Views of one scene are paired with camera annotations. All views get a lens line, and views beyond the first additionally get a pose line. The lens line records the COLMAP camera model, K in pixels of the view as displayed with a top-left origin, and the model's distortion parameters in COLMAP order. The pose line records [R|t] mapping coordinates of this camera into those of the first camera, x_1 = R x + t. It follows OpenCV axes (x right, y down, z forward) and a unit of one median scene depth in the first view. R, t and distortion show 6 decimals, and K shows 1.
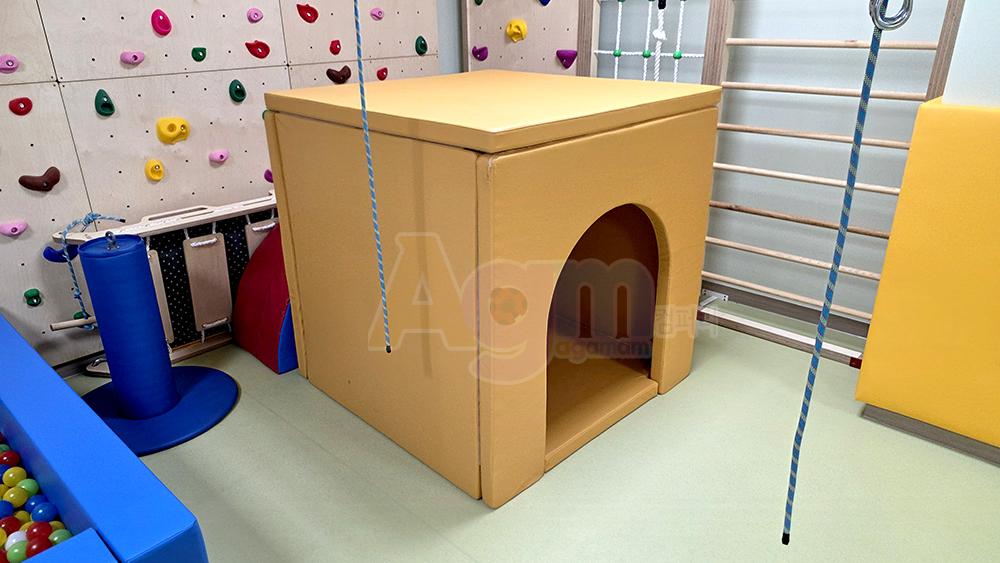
lens RADIAL K [[682.6, 0, 493.2], [0, 682.6, 282.7], [0, 0, 1]] dist [0.086529, -0.046781]
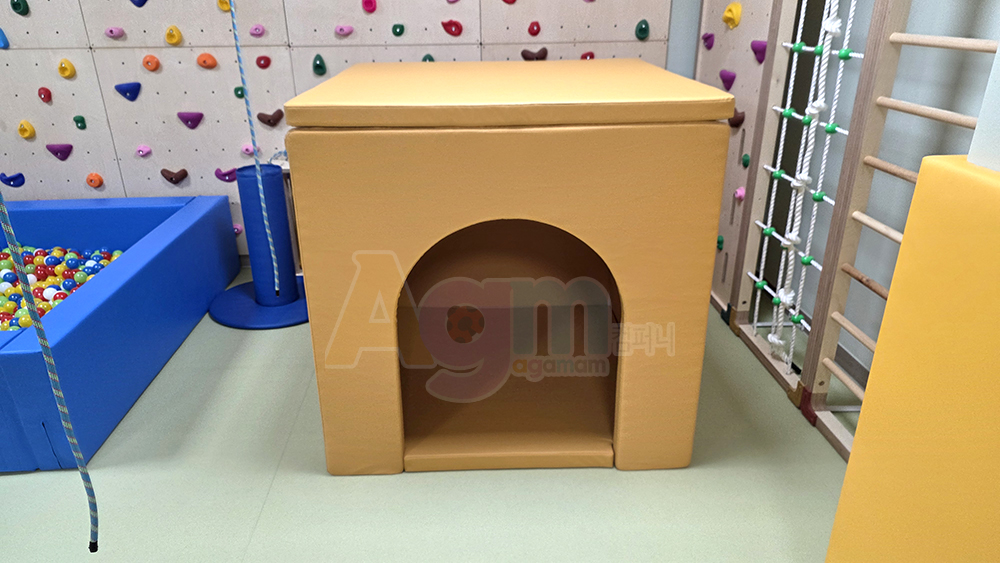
lens RADIAL K [[682.6, 0, 493.2], [0, 682.6, 282.7], [0, 0, 1]] dist [0.086529, -0.046781]
pose [[0.723204, 0.273237, -0.634285, 0.556626], [-0.261147, 0.958412, 0.115108, -0.096490], [0.639357, 0.082395, 0.764482, 0.249260]]
